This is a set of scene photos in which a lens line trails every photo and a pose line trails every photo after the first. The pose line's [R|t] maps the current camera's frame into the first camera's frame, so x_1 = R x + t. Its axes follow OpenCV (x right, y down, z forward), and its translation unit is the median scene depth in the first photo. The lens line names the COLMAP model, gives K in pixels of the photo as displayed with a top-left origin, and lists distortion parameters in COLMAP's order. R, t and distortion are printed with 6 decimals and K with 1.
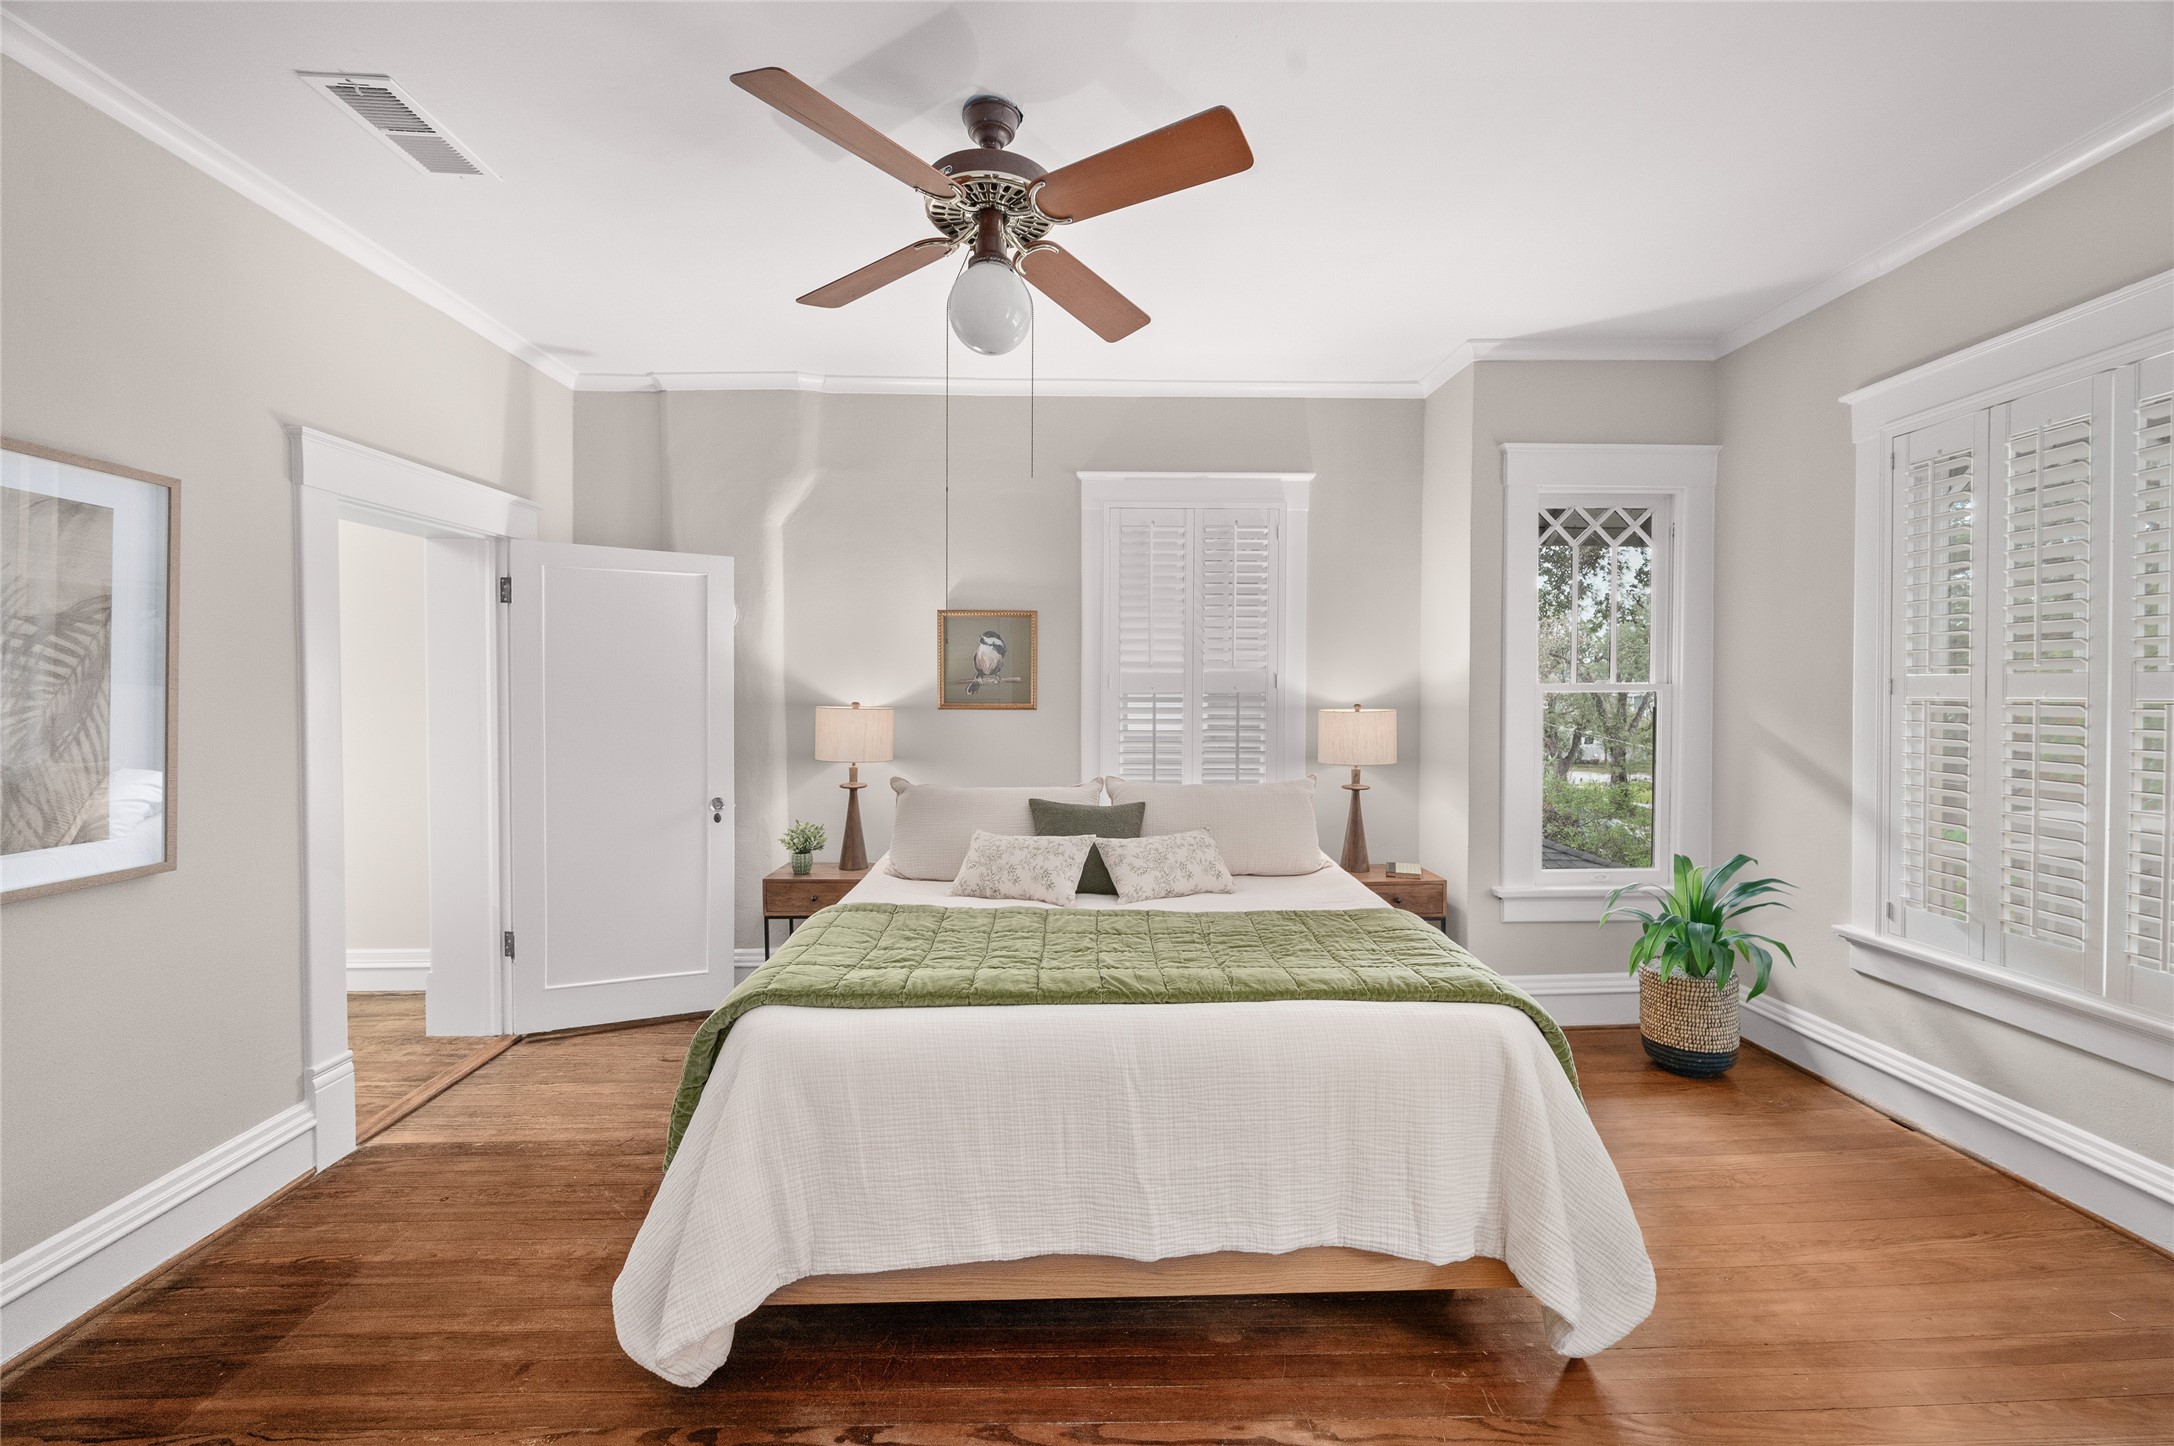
lens RADIAL K [[866.2, 0, 1086.9], [0, 866.2, 711.2], [0, 0, 1]] dist [-0.000527, -0.000298]
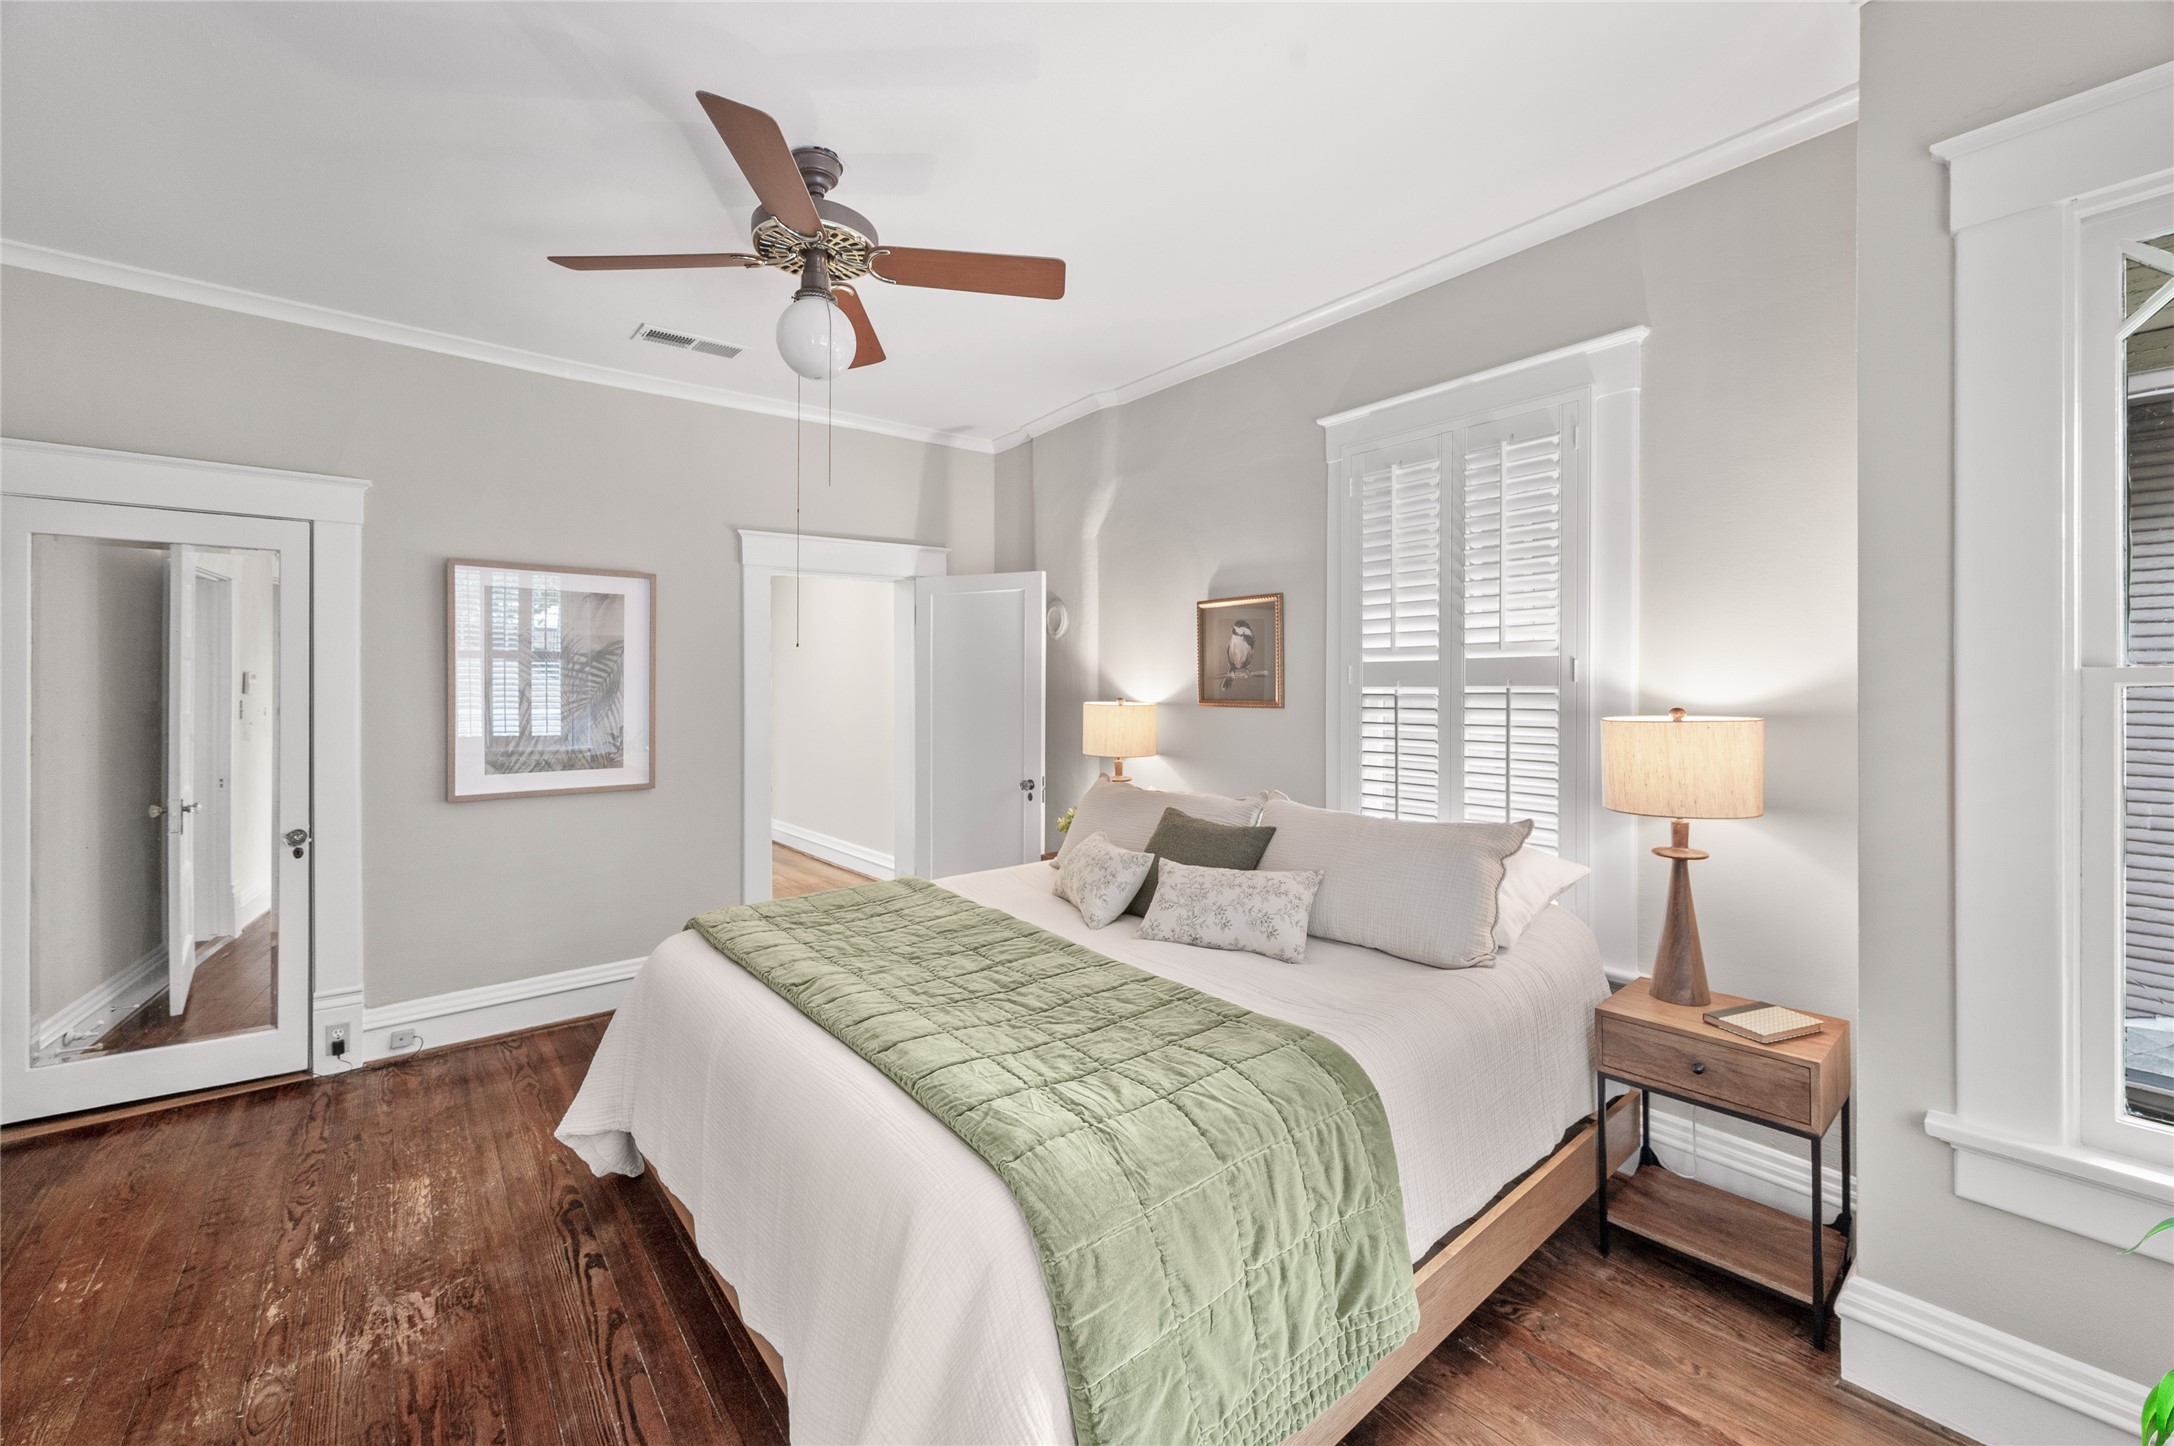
lens RADIAL K [[866.2, 0, 1061.8], [0, 866.2, 688.2], [0, 0, 1]] dist [-0.000527, -0.000298]
pose [[0.604771, -0.002159, -0.796397, 0.499397], [-0.013430, 0.999826, -0.012910, -0.008216], [0.796286, 0.018503, 0.604637, 0.315024]]
